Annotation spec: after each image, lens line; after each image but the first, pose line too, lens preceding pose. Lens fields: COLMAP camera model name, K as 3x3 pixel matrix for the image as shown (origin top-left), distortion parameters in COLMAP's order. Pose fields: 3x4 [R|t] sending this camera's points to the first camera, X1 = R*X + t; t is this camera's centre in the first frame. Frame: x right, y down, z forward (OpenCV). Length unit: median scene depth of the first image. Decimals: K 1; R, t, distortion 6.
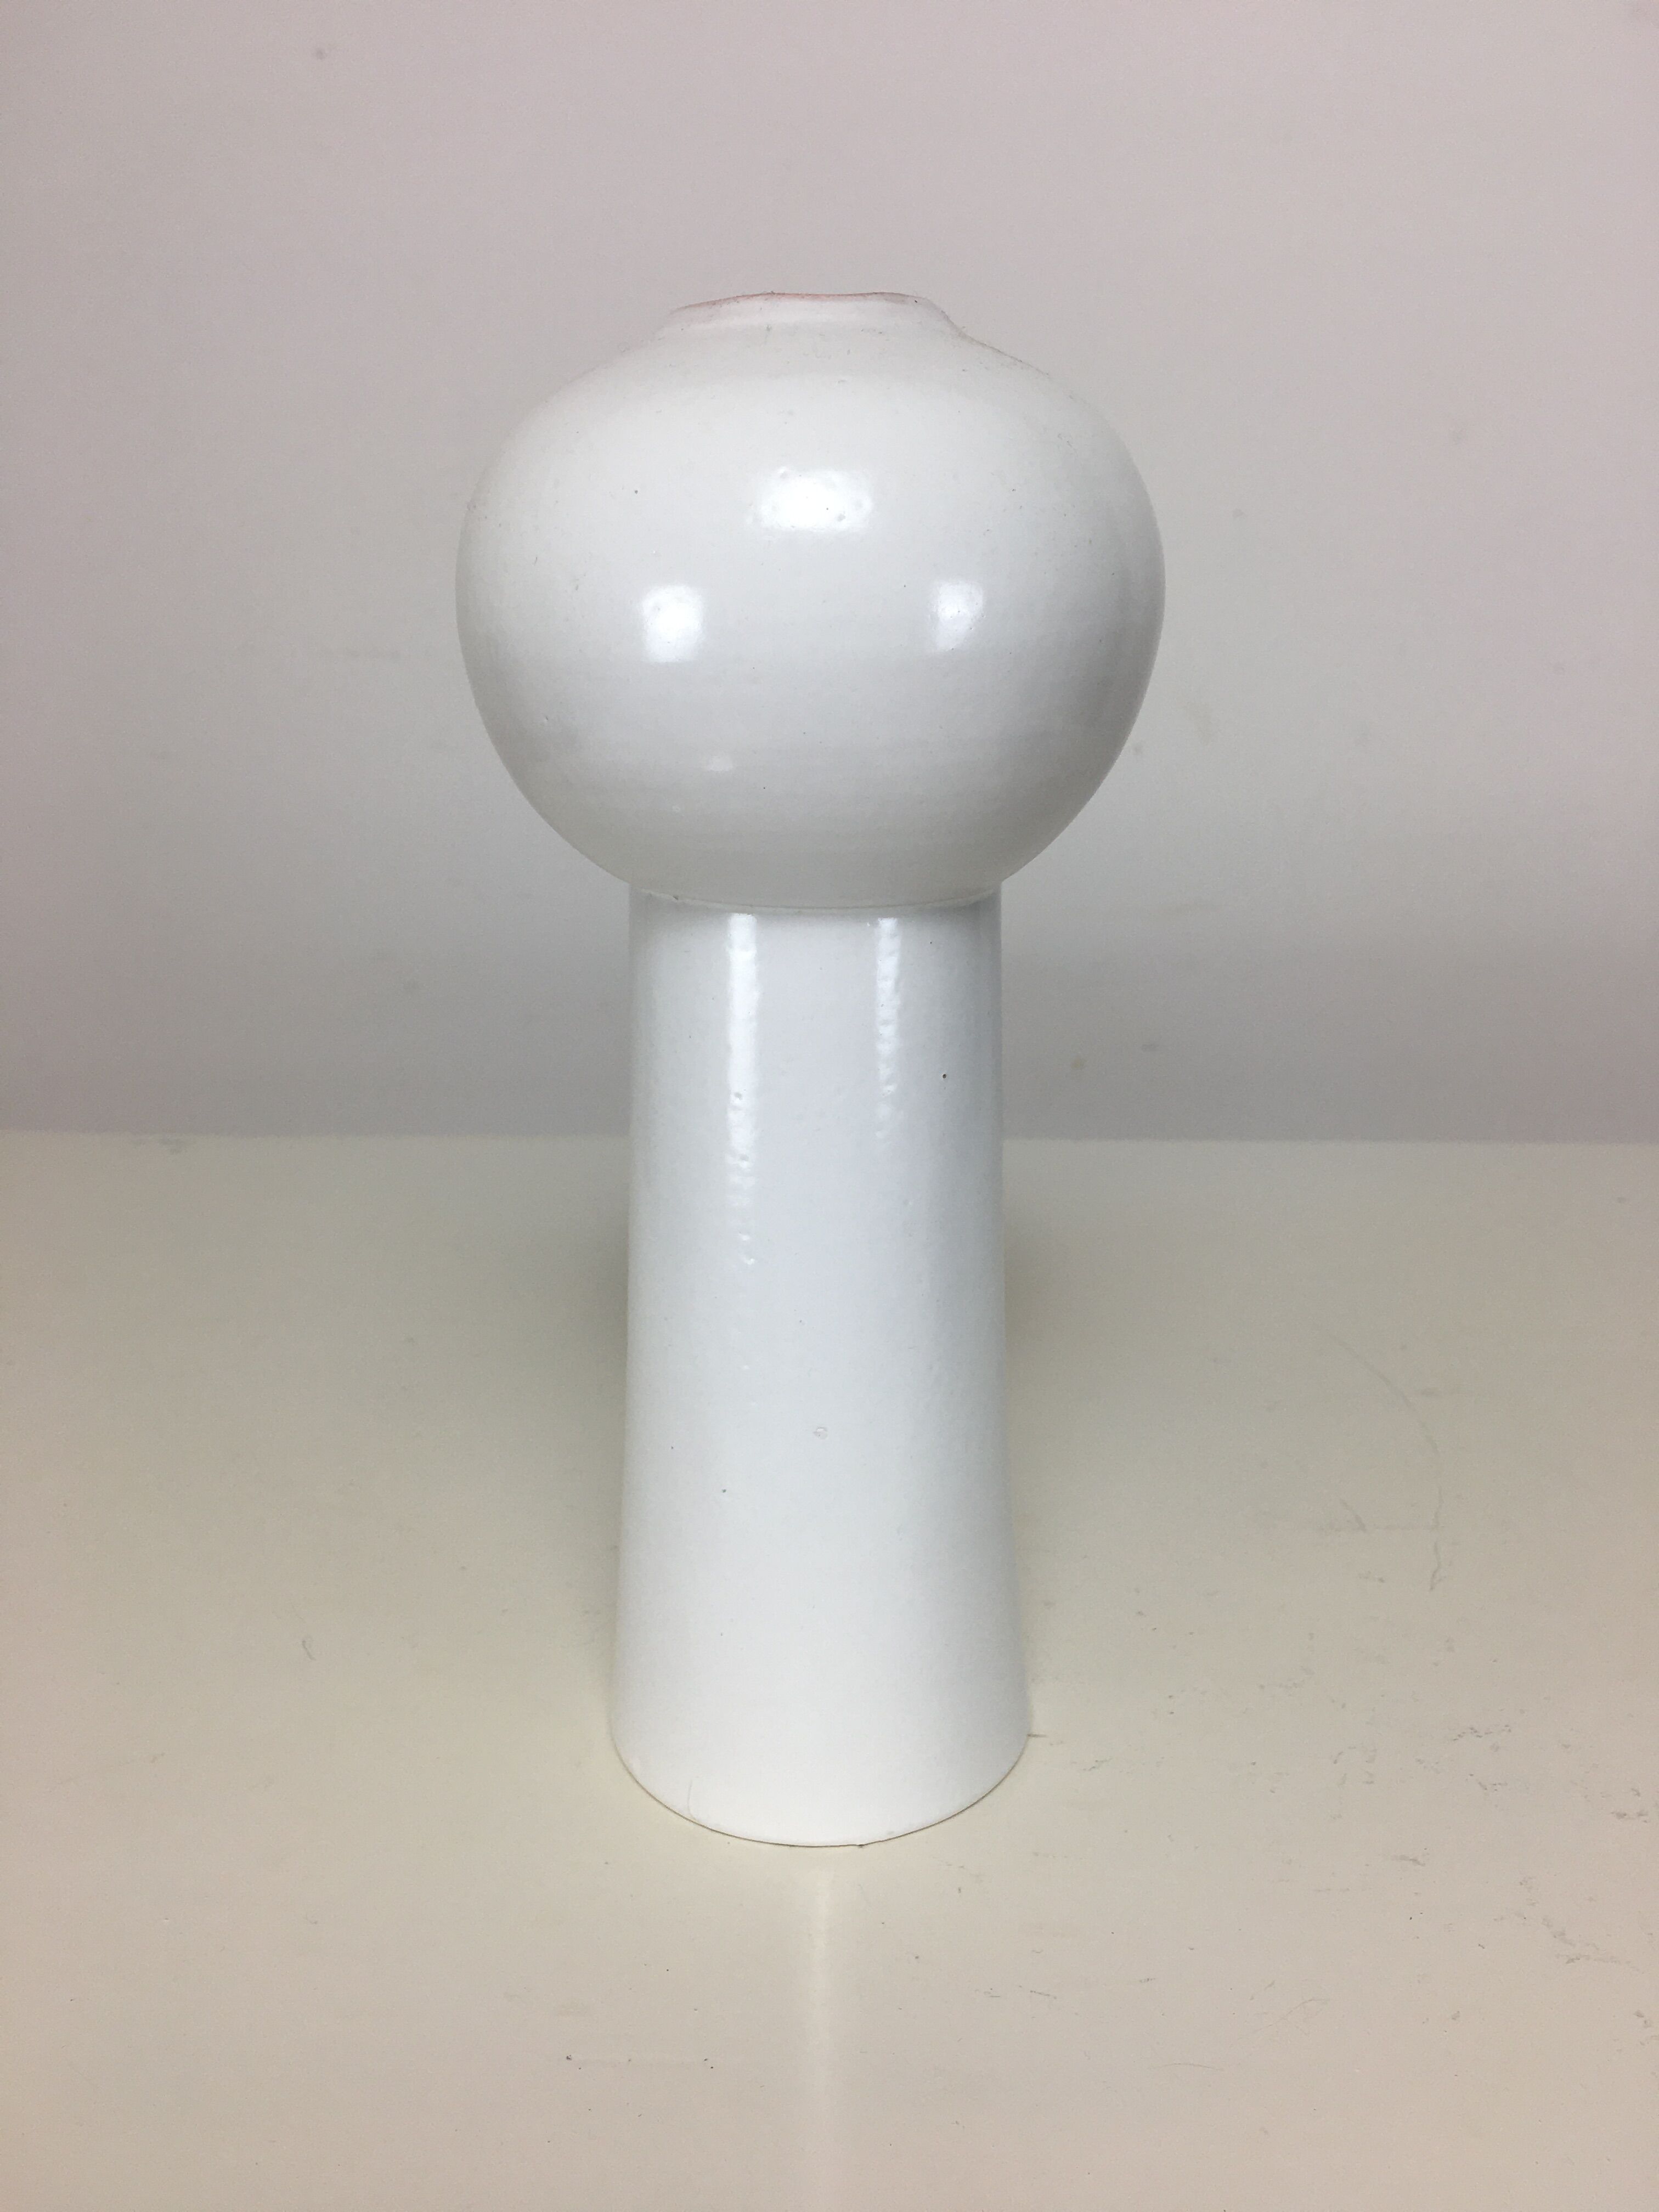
lens RADIAL K [[1975.6, 0, 816.5], [0, 1975.6, 1106.8], [0, 0, 1]] dist [0.098725, -0.235058]
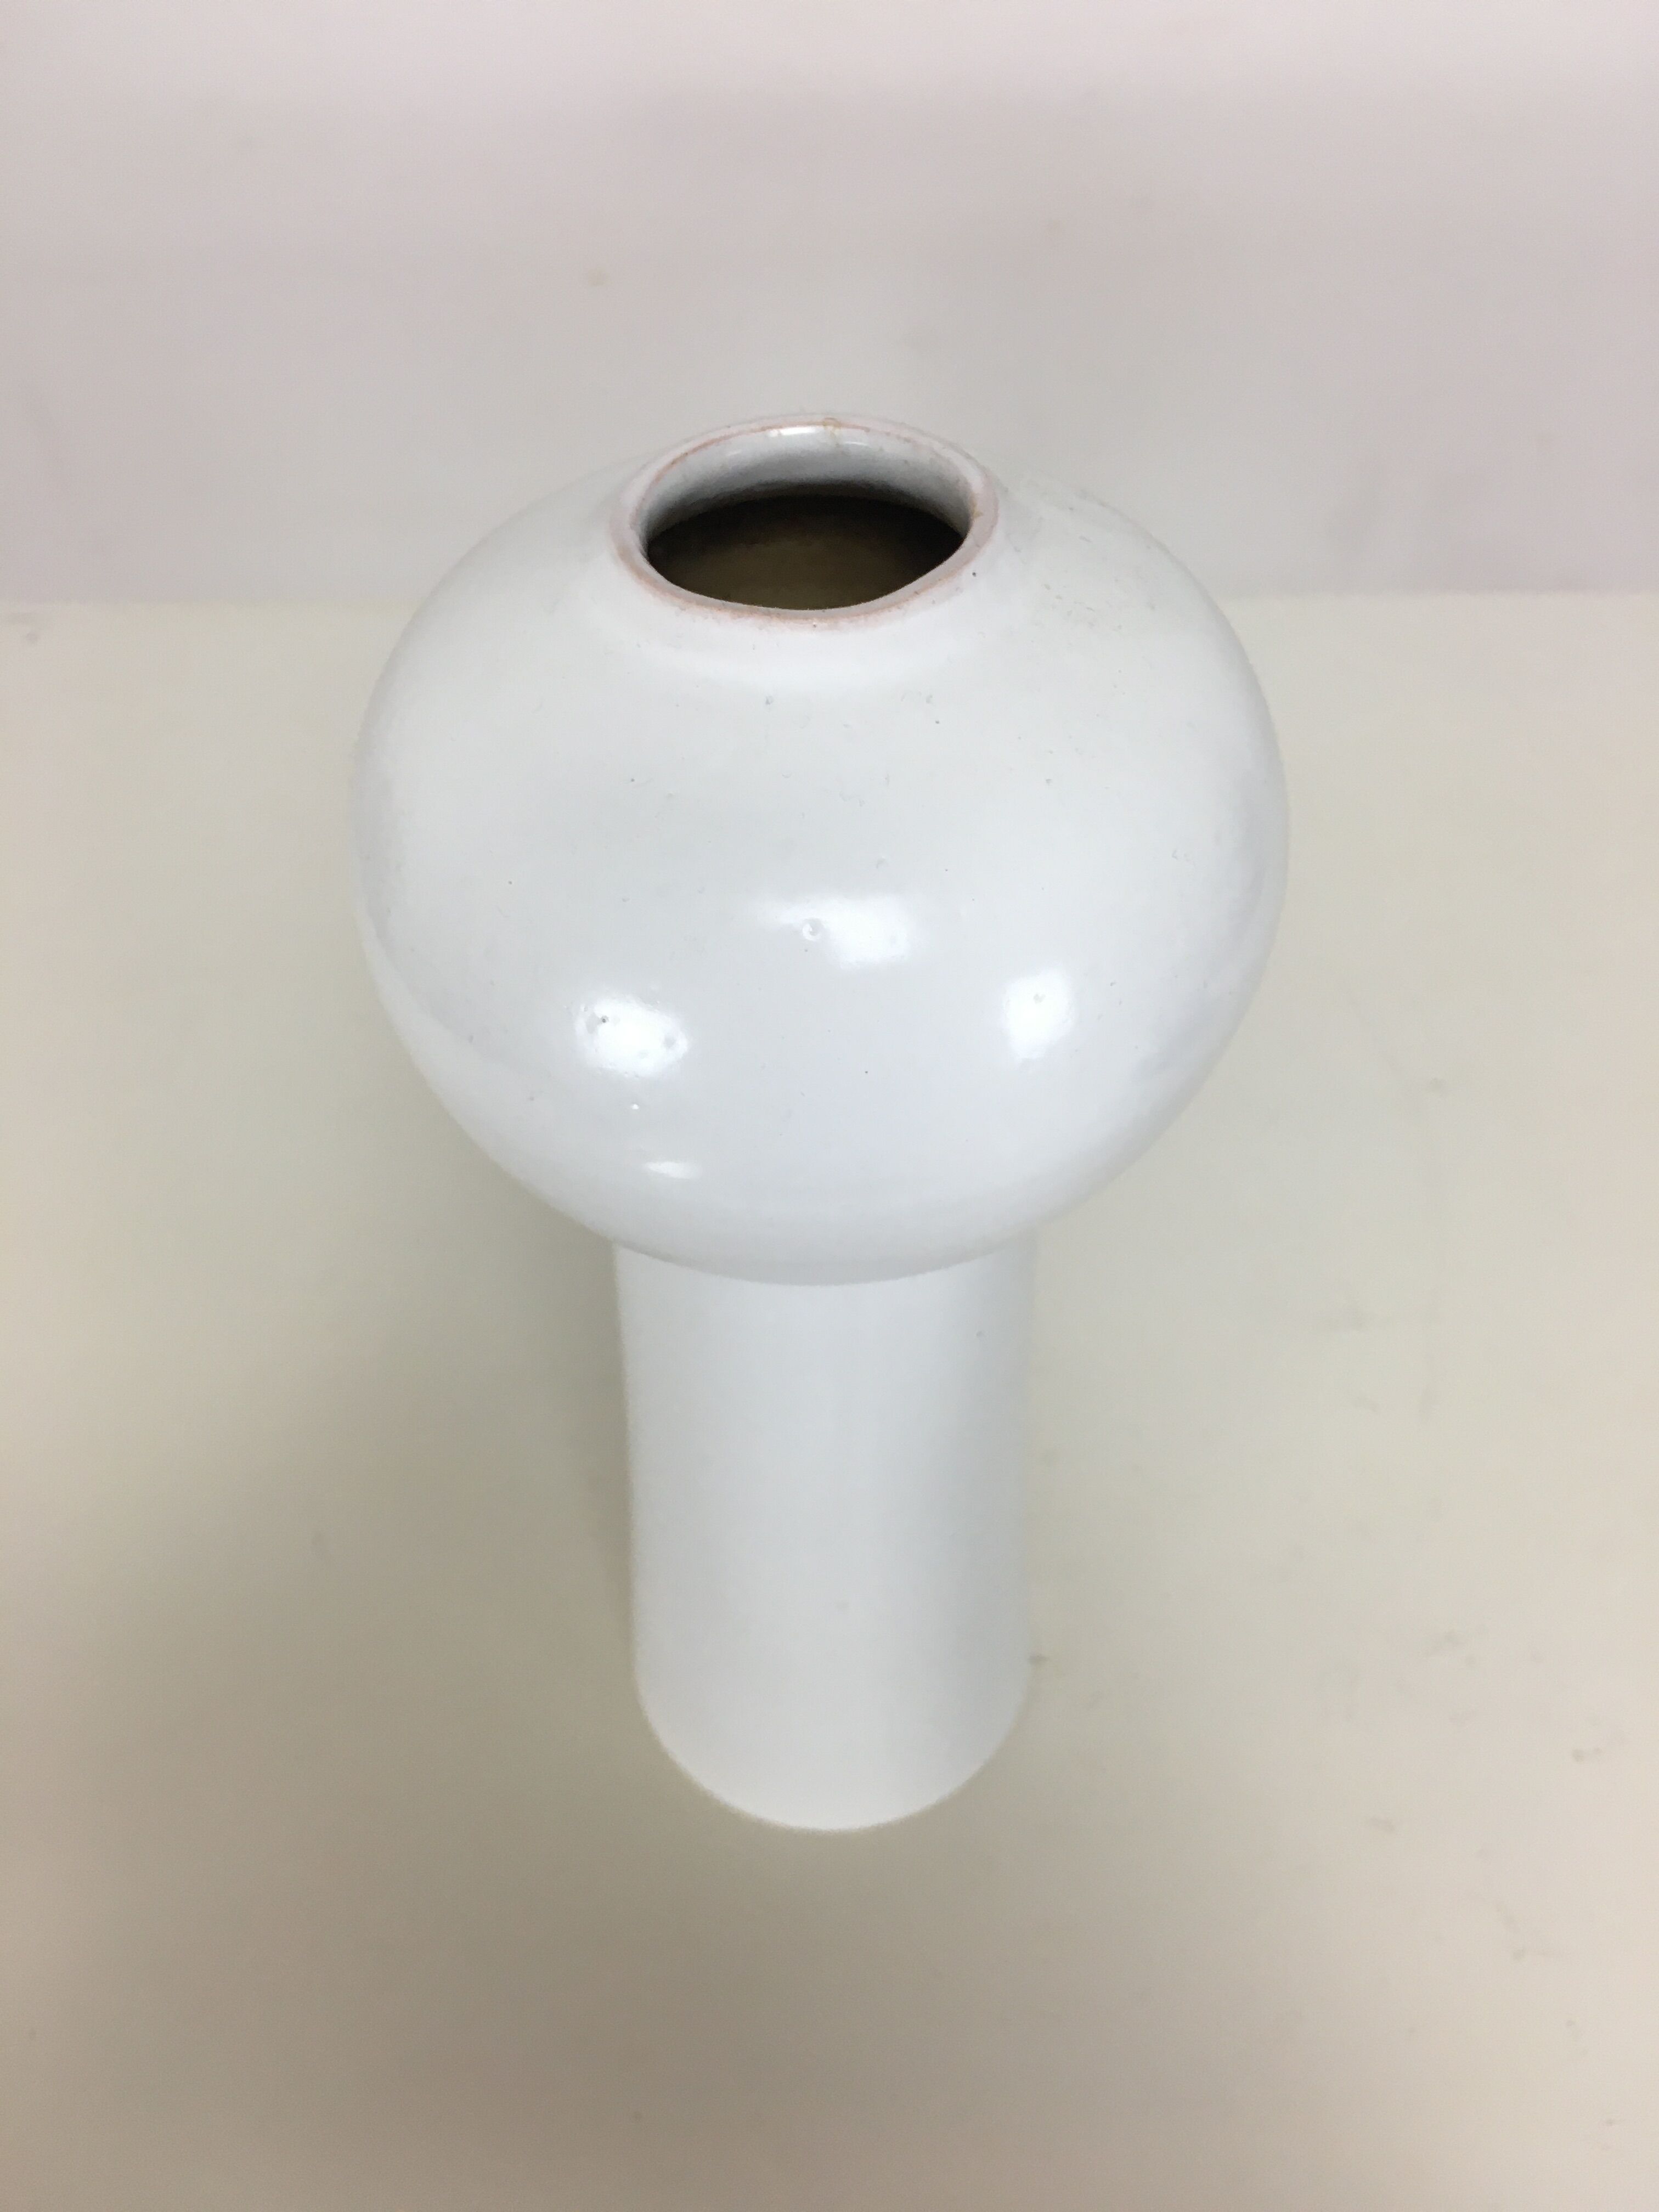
lens RADIAL K [[2000.6, 0, 825.8], [0, 2000.6, 1077.0], [0, 0, 1]] dist [0.053782, -0.182070]
pose [[0.998621, -0.040155, 0.033830, -0.028906], [0.016641, 0.853136, 0.521422, -0.566898], [-0.049799, -0.520140, 0.852628, 0.298581]]
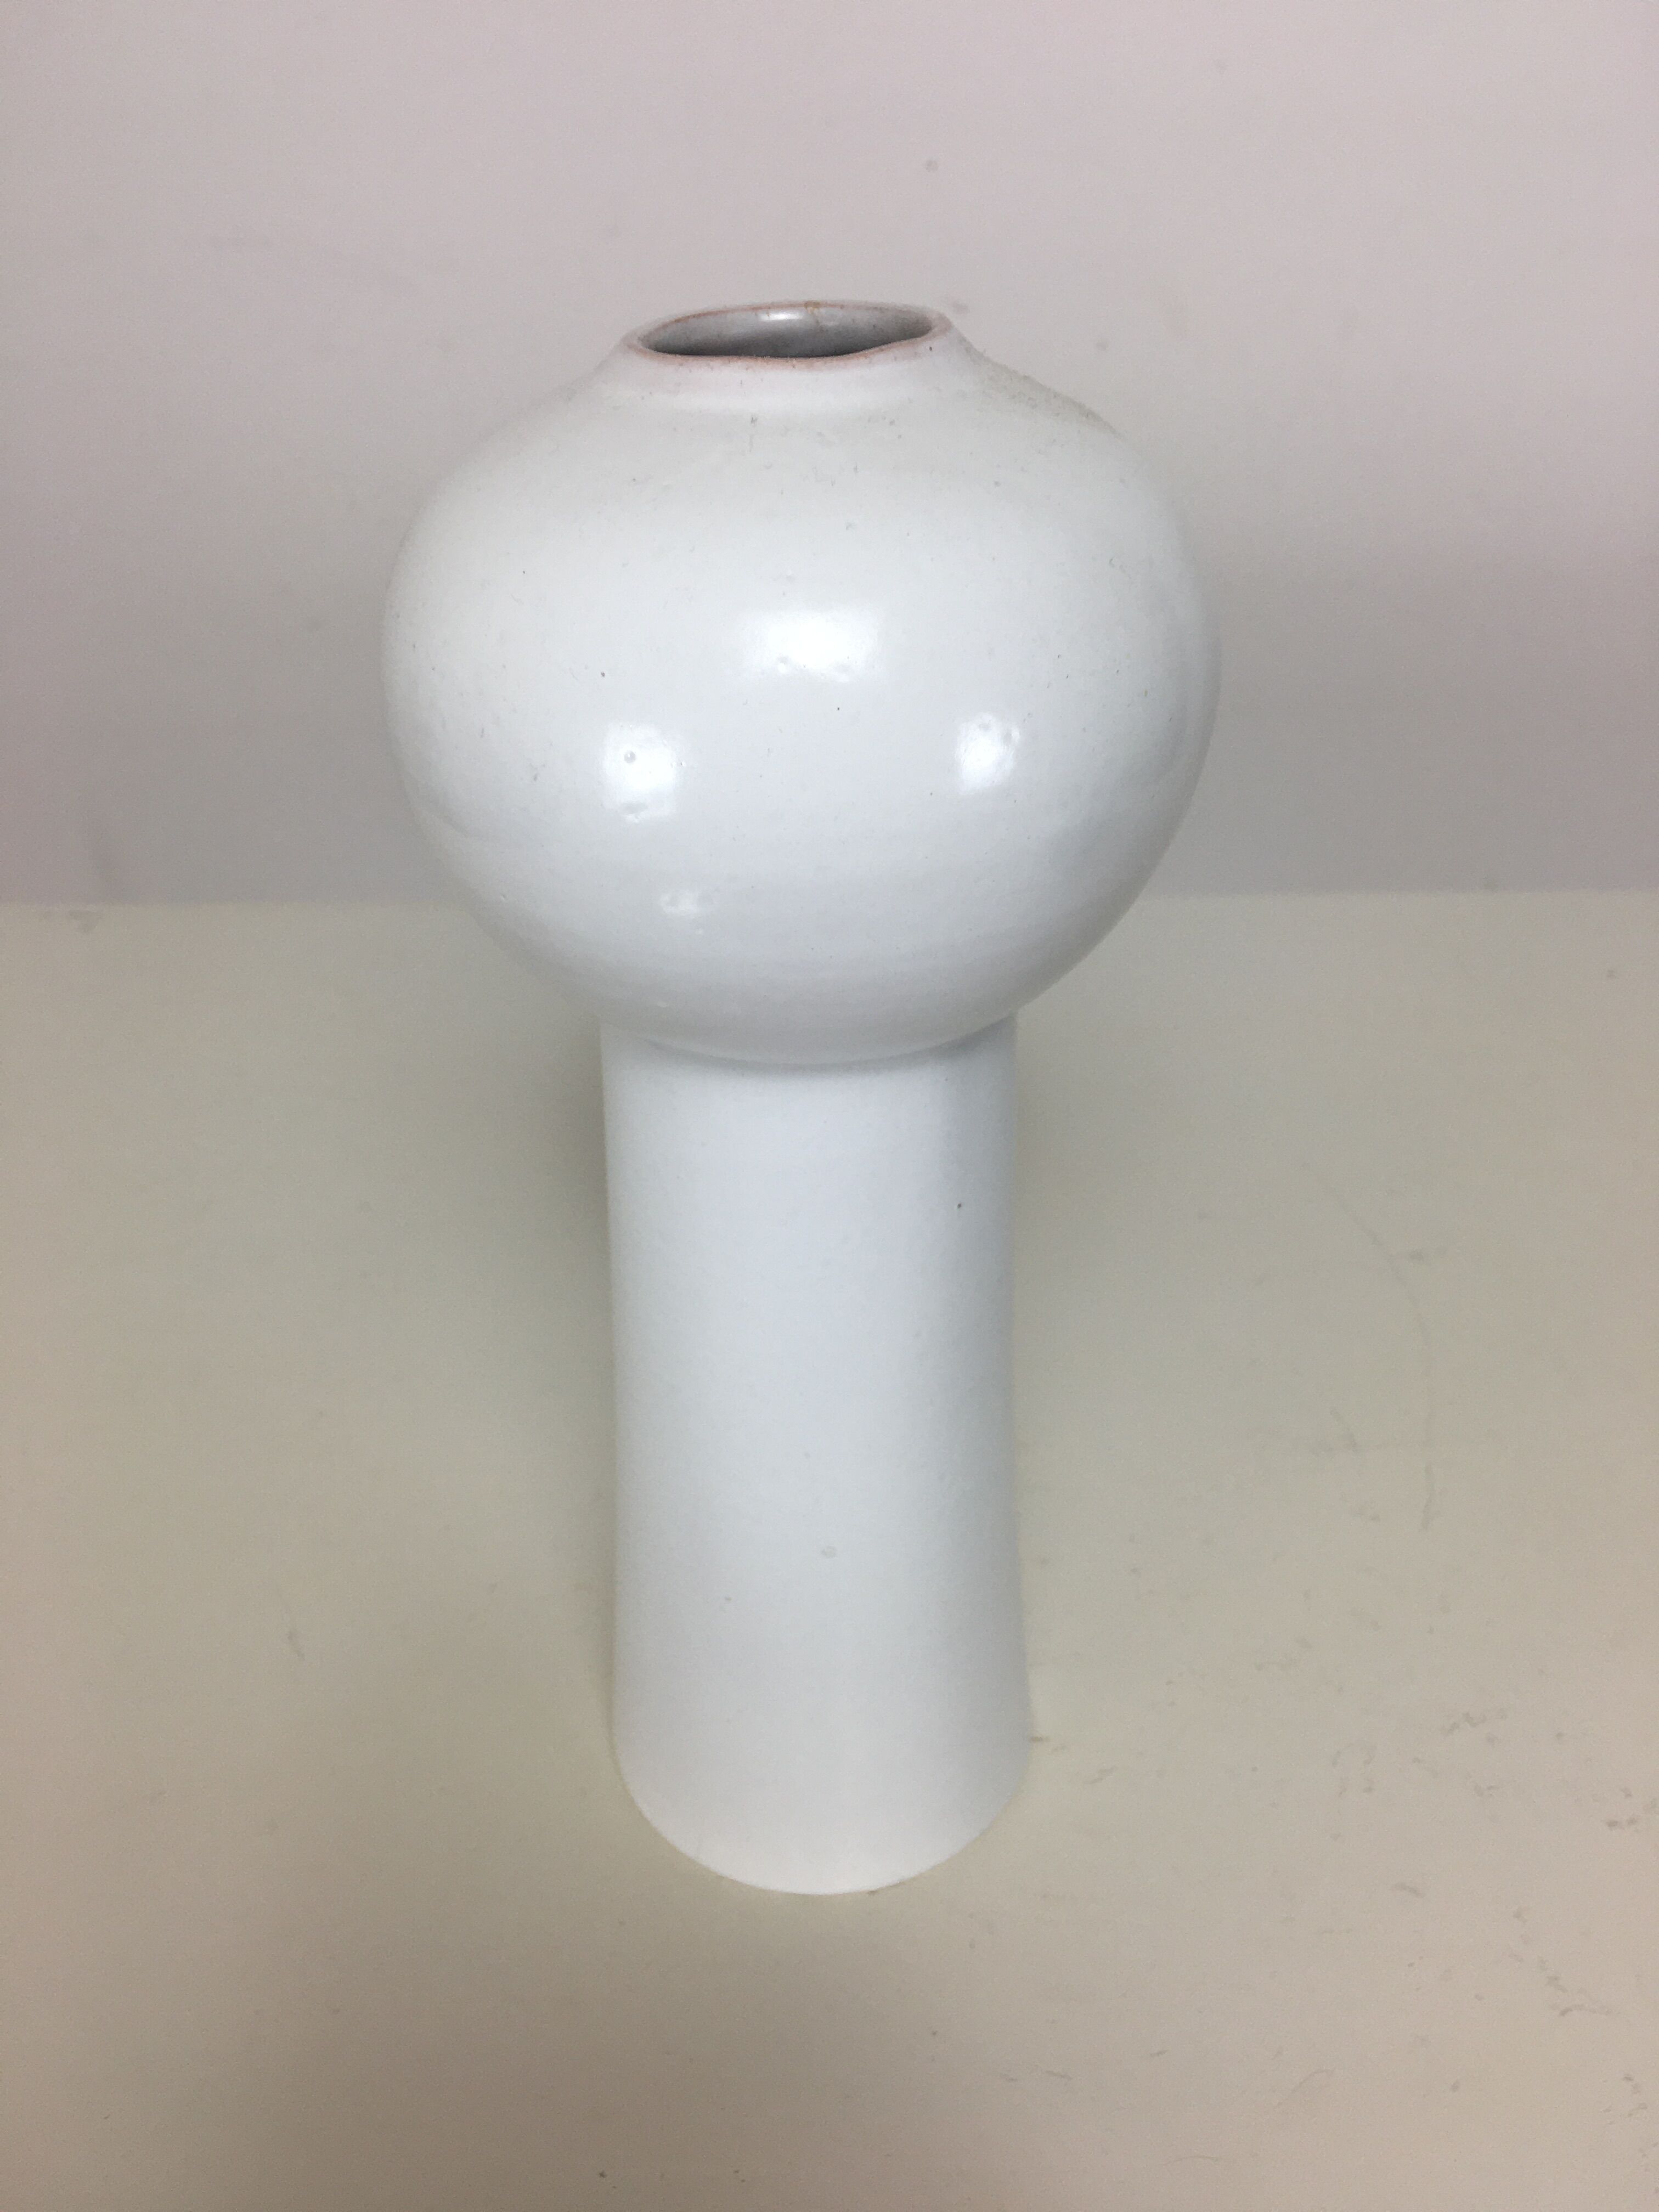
lens RADIAL K [[1975.6, 0, 816.5], [0, 1975.6, 1106.8], [0, 0, 1]] dist [0.098725, -0.235058]
pose [[0.998990, -0.029522, 0.033889, -0.029764], [0.019650, 0.965027, 0.261413, -0.291322], [-0.040421, -0.260483, 0.964632, 0.133879]]
